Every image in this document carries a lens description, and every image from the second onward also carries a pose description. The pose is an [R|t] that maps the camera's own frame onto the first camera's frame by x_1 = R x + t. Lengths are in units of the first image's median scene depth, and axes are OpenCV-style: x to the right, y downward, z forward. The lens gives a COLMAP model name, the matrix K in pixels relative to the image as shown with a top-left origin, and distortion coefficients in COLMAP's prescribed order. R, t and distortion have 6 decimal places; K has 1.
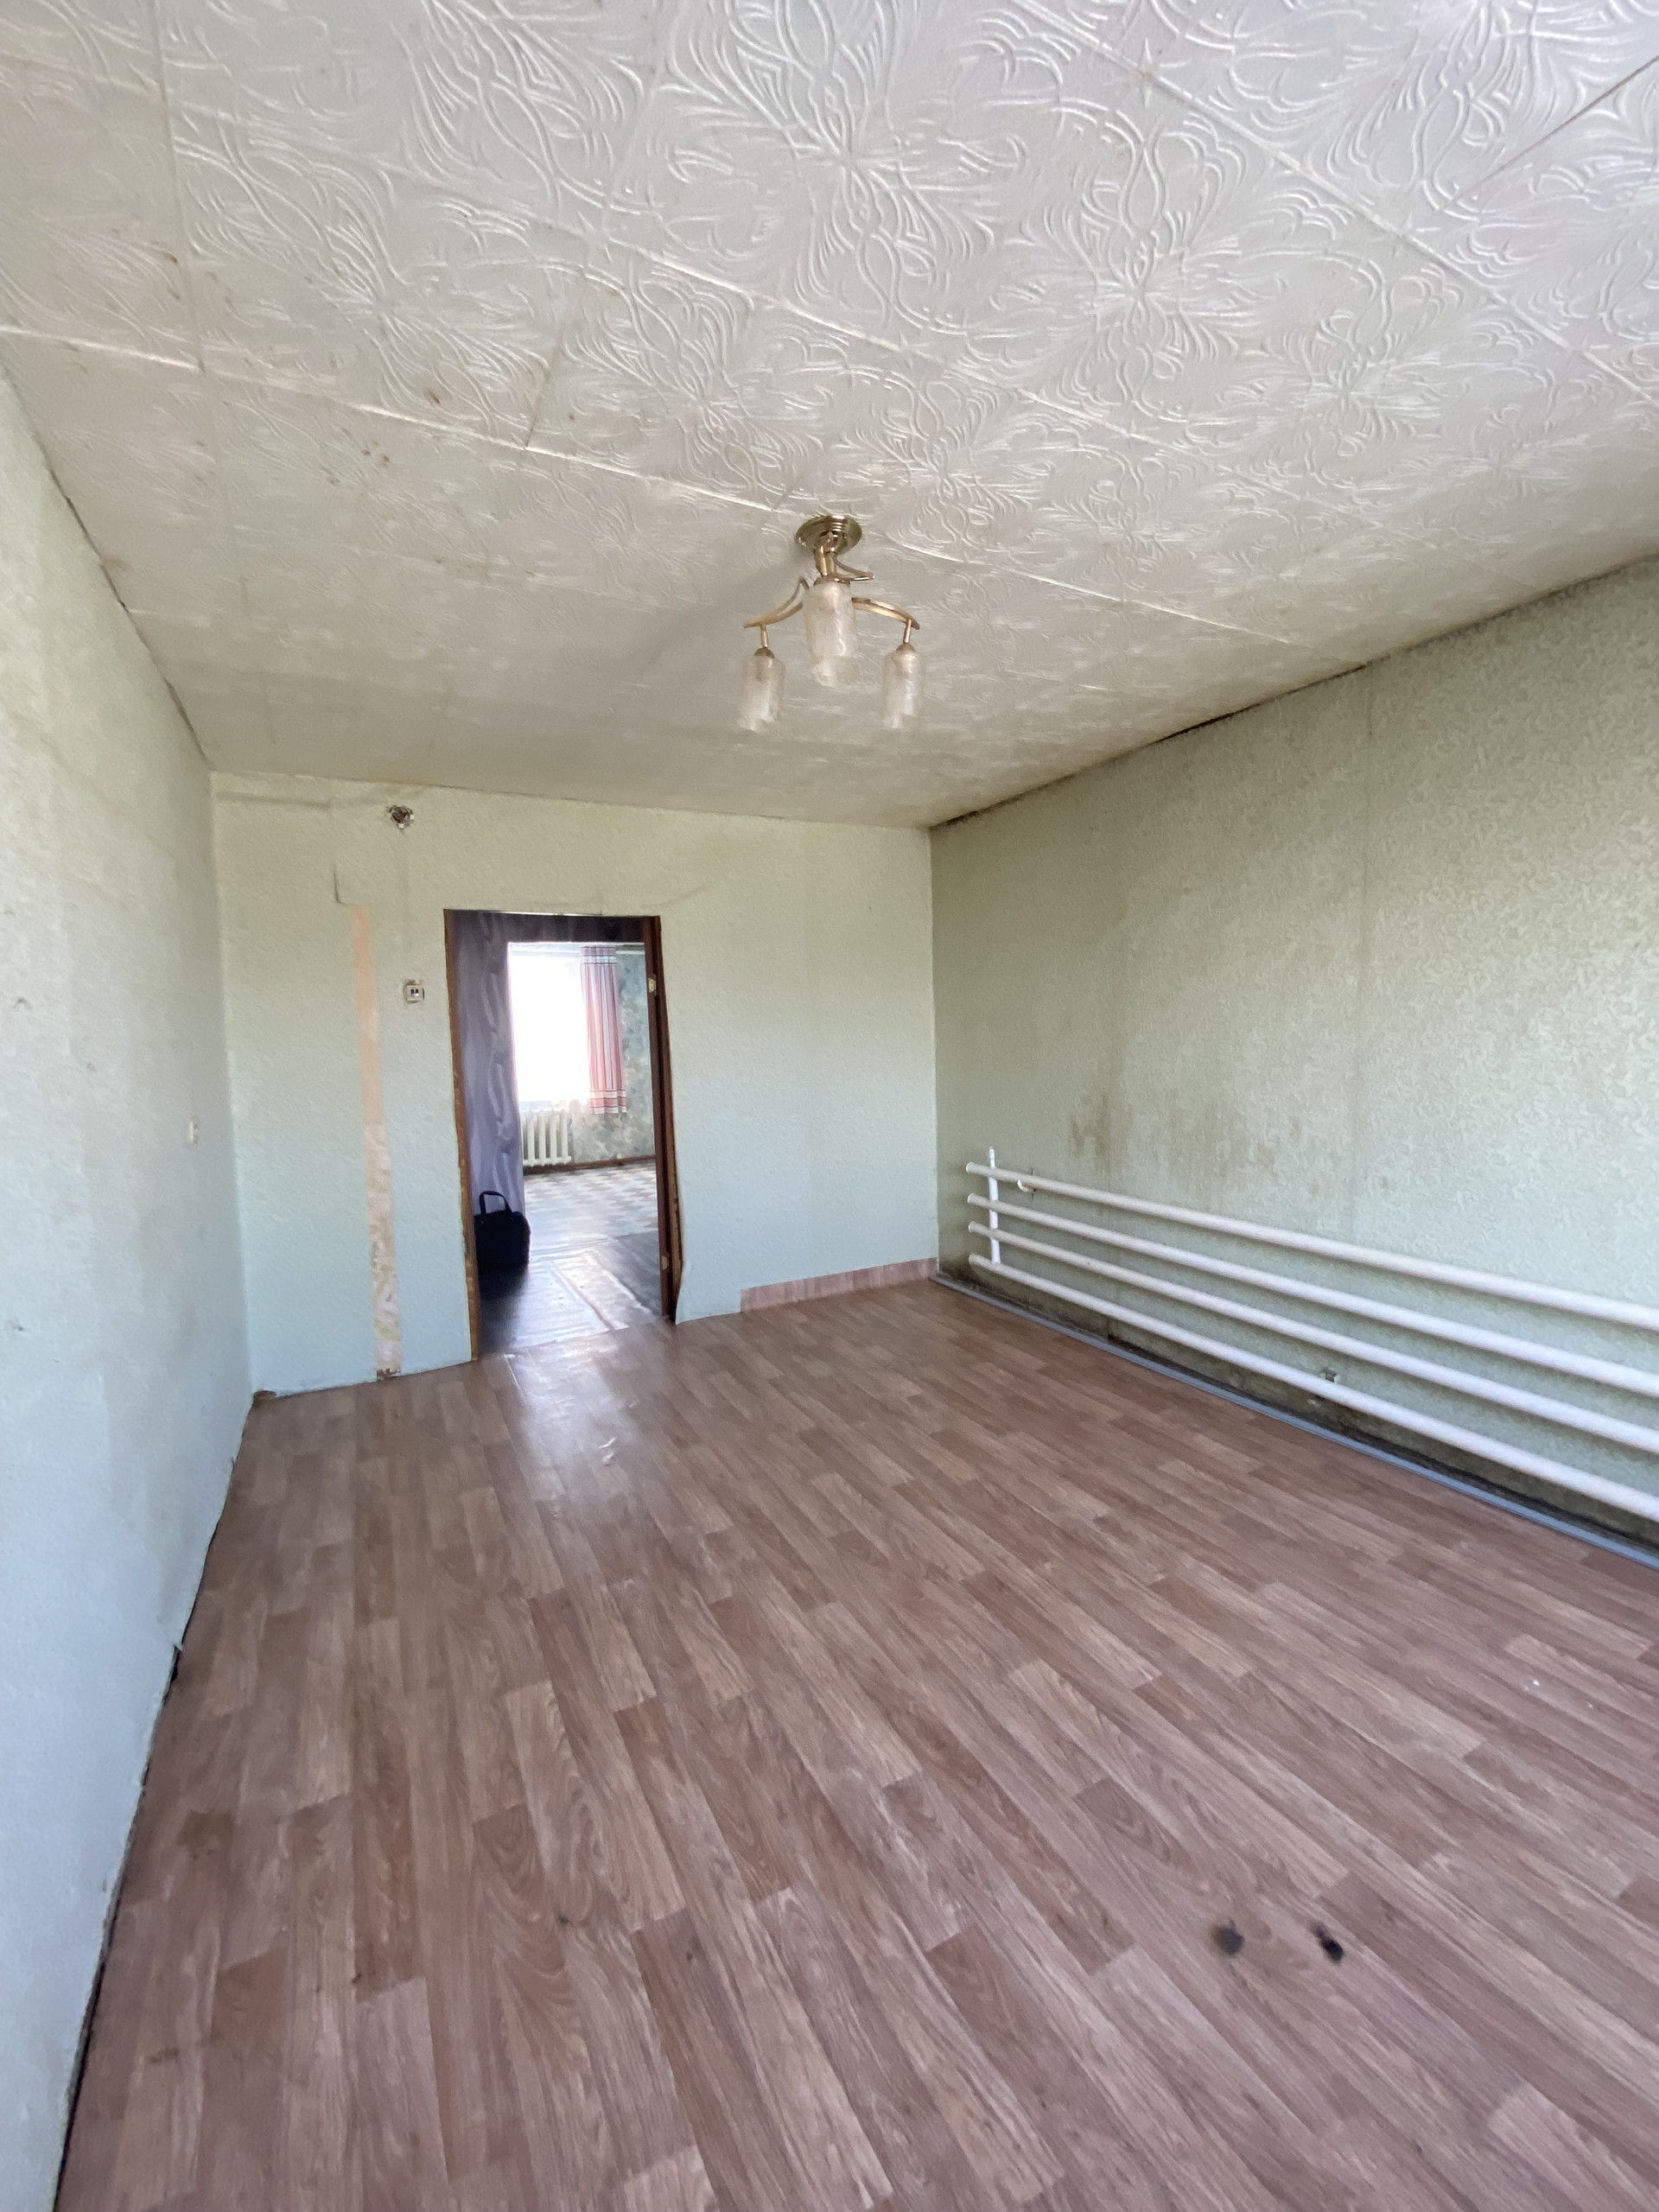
lens RADIAL K [[907.5, 0, 825.7], [0, 907.5, 1095.5], [0, 0, 1]] dist [0.031924, -0.023795]
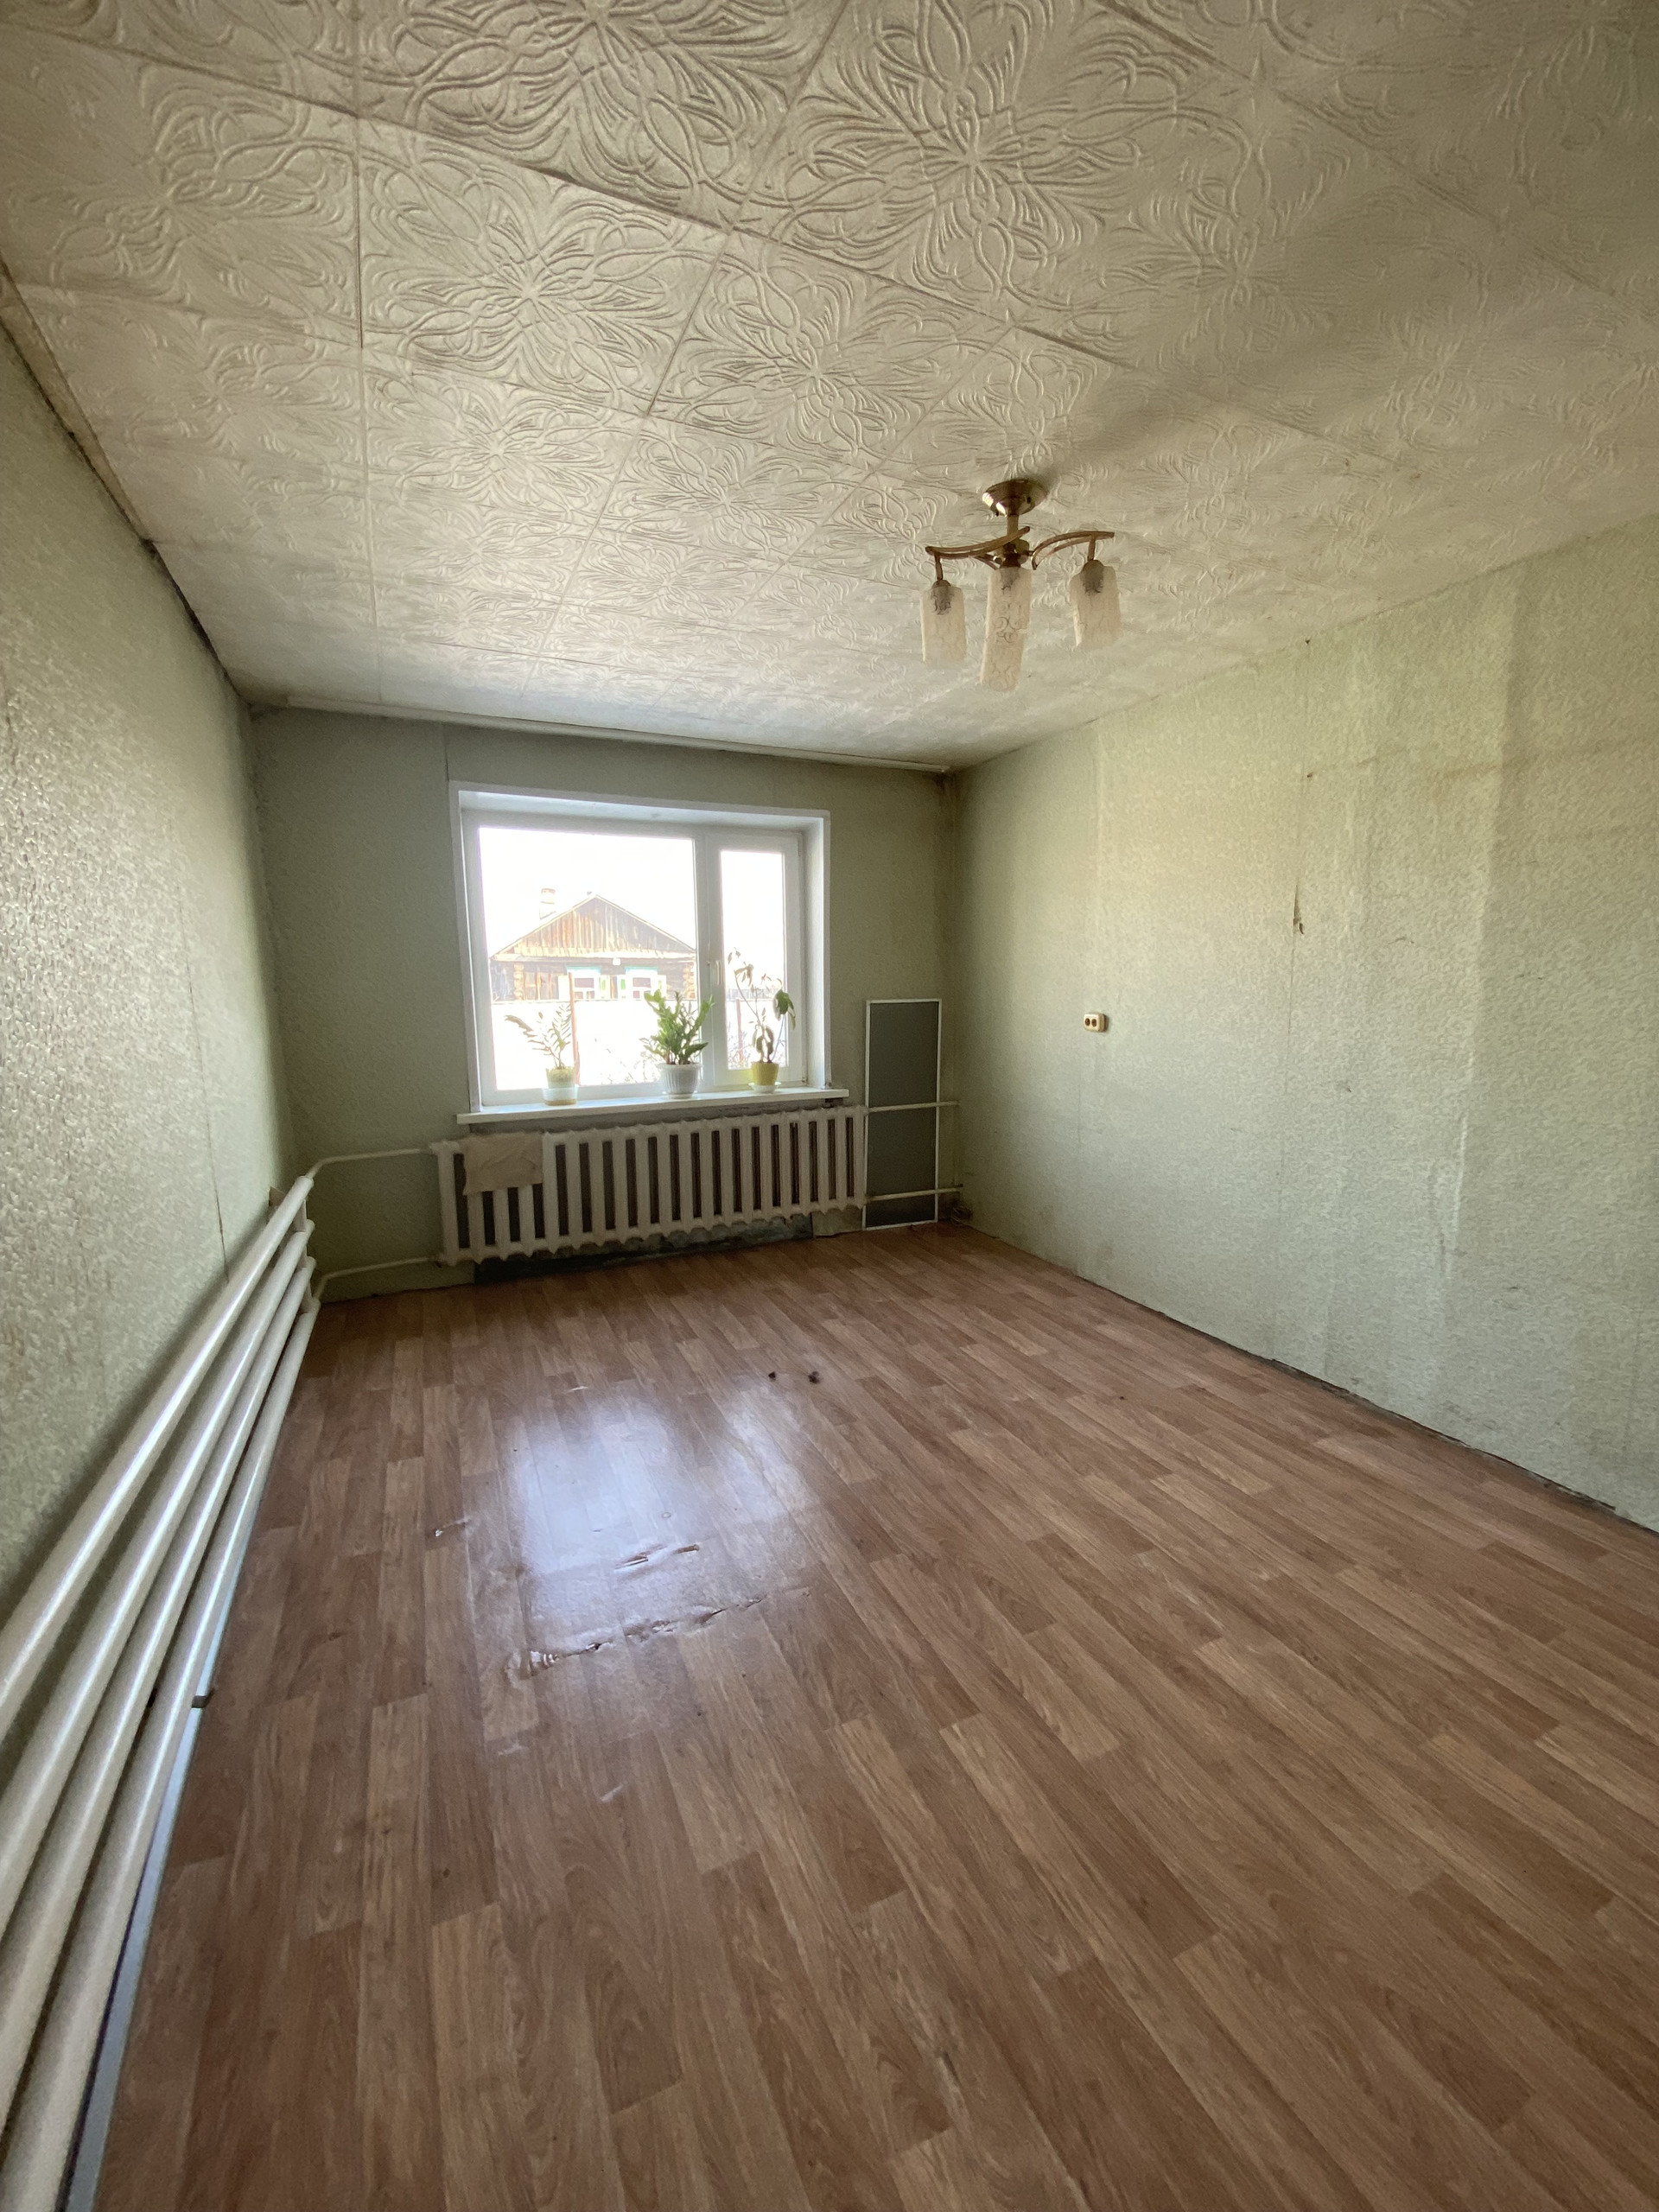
lens RADIAL K [[903.1, 0, 825.1], [0, 903.1, 1096.6], [0, 0, 1]] dist [0.034103, -0.026204]
pose [[-0.997560, 0.034492, 0.060704, 0.162078], [0.046644, 0.976192, 0.211836, -0.157454], [-0.051952, 0.214150, -0.975418, 1.978120]]
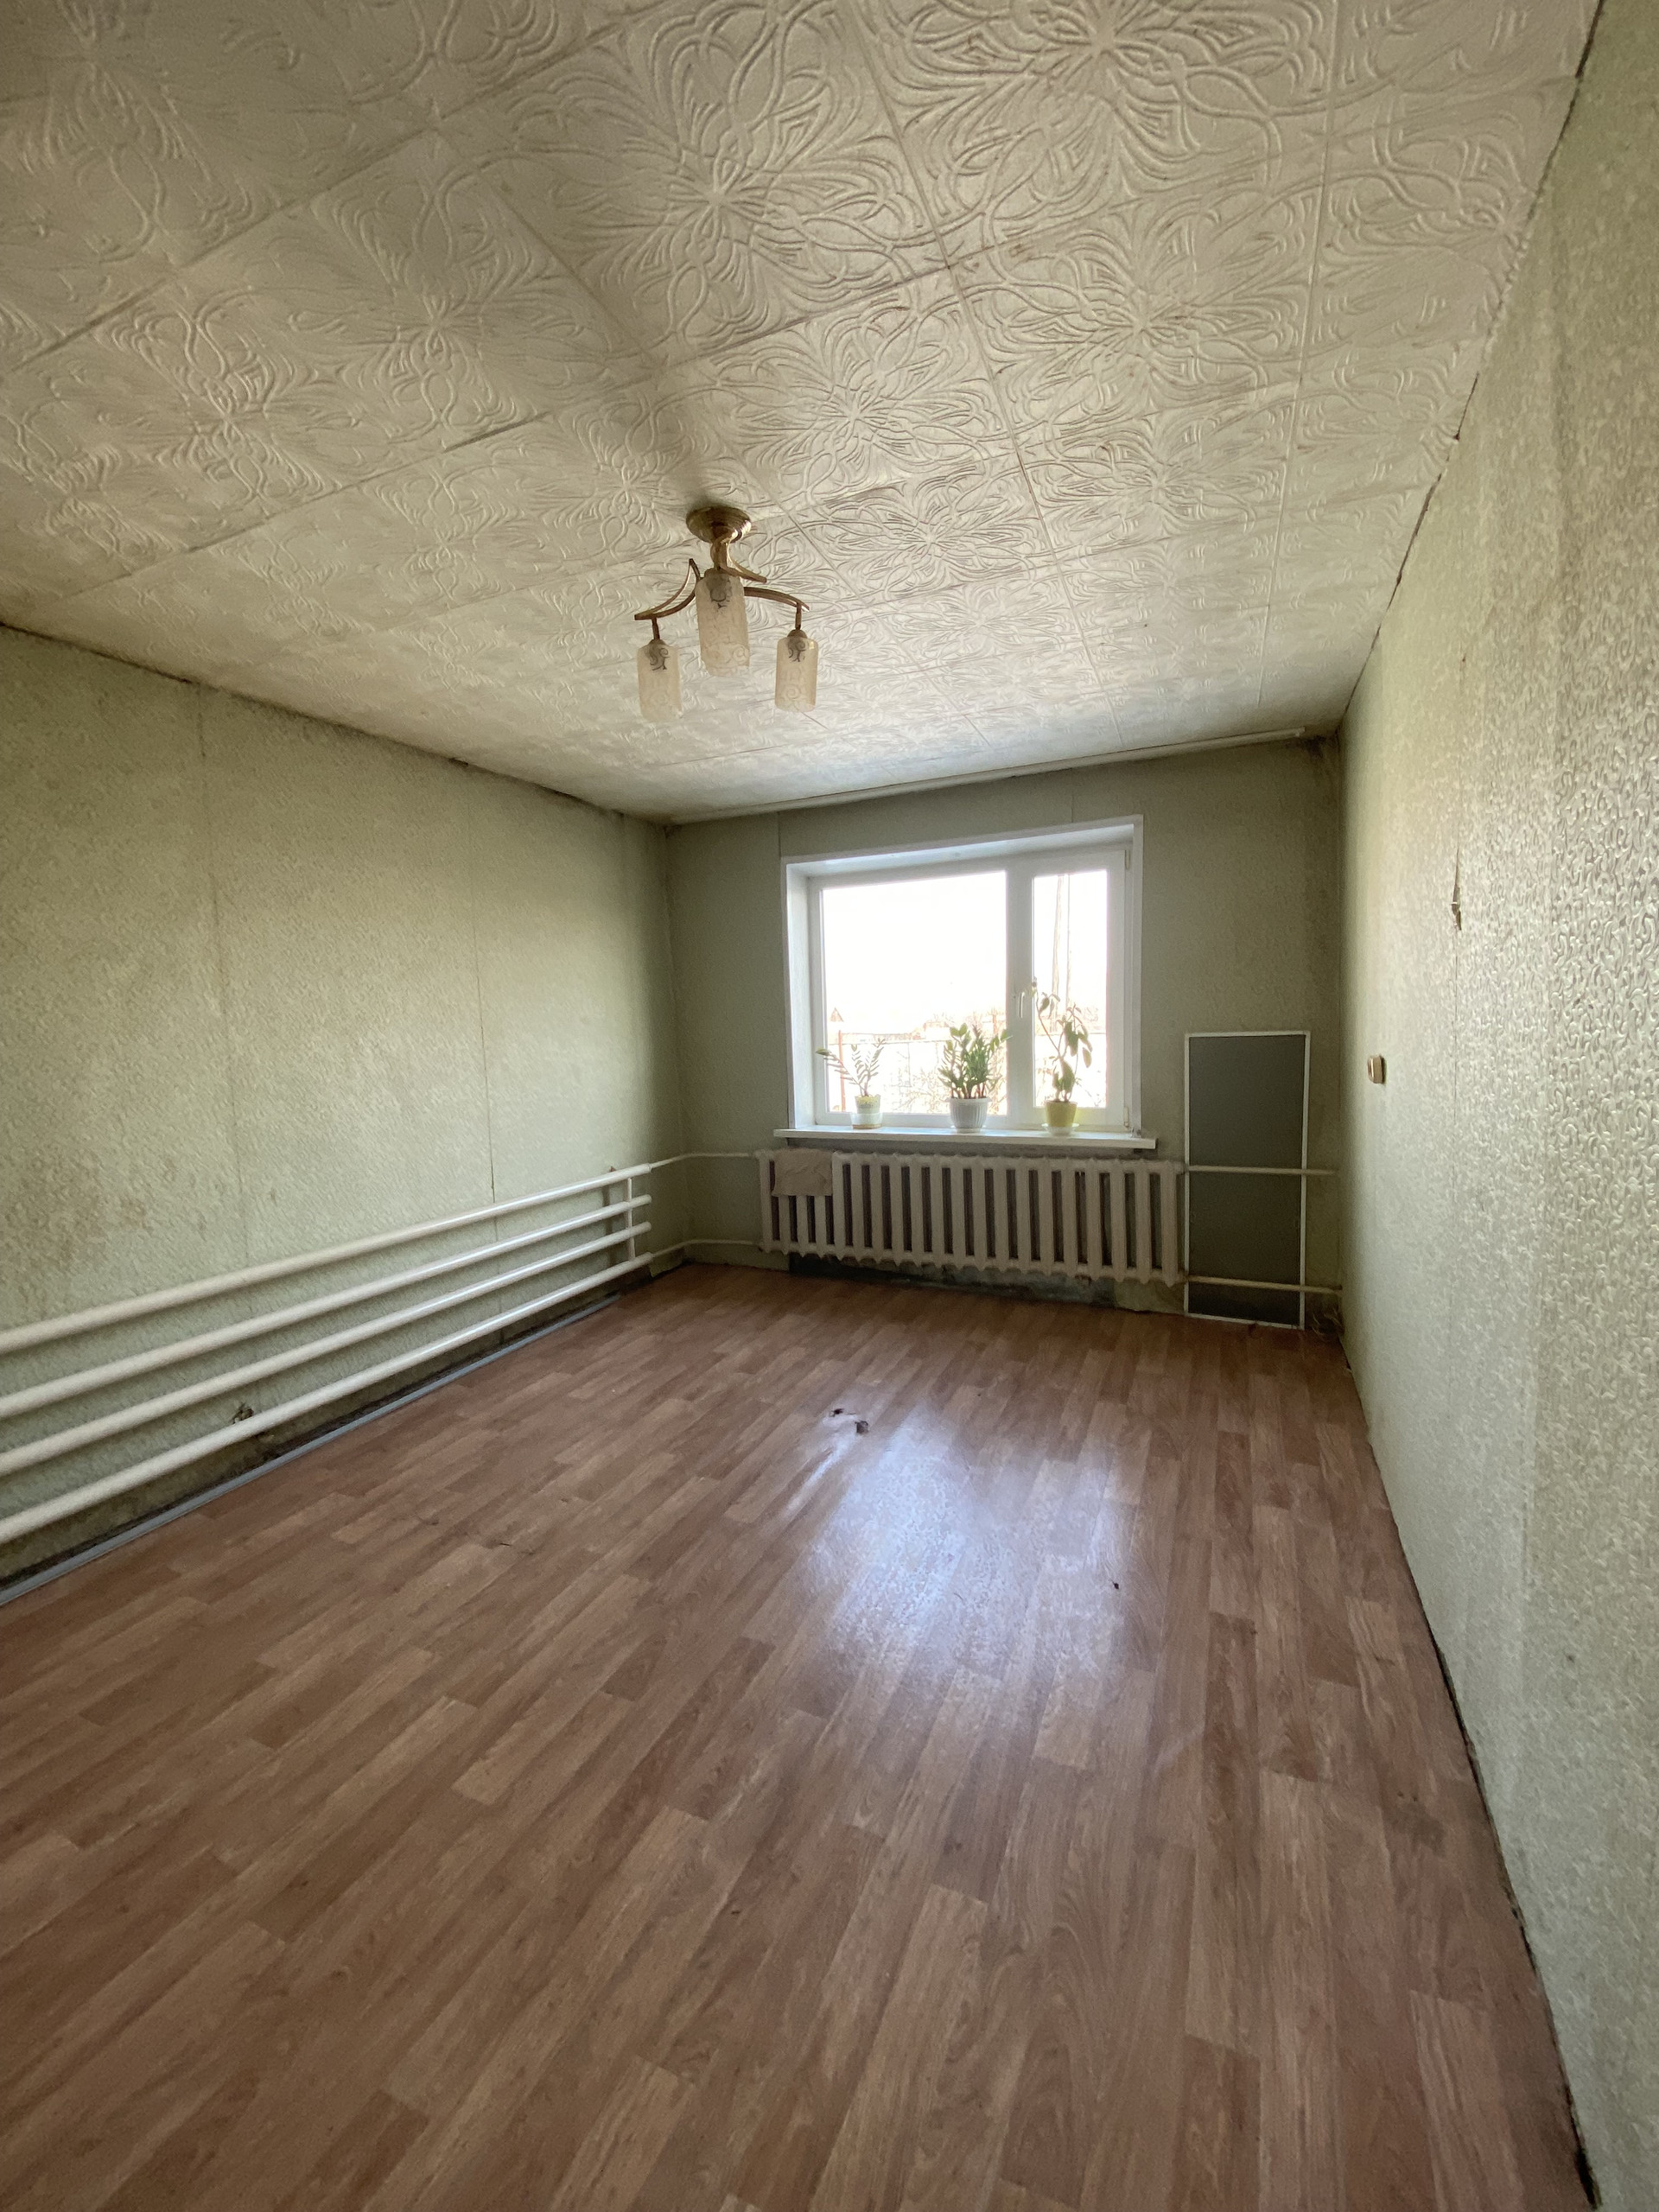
lens RADIAL K [[907.5, 0, 825.7], [0, 907.5, 1095.5], [0, 0, 1]] dist [0.031924, -0.023795]
pose [[-0.617731, -0.016769, 0.786210, -0.793753], [0.114557, 0.987189, 0.111064, -0.081358], [-0.778000, 0.158674, -0.607896, 1.477043]]
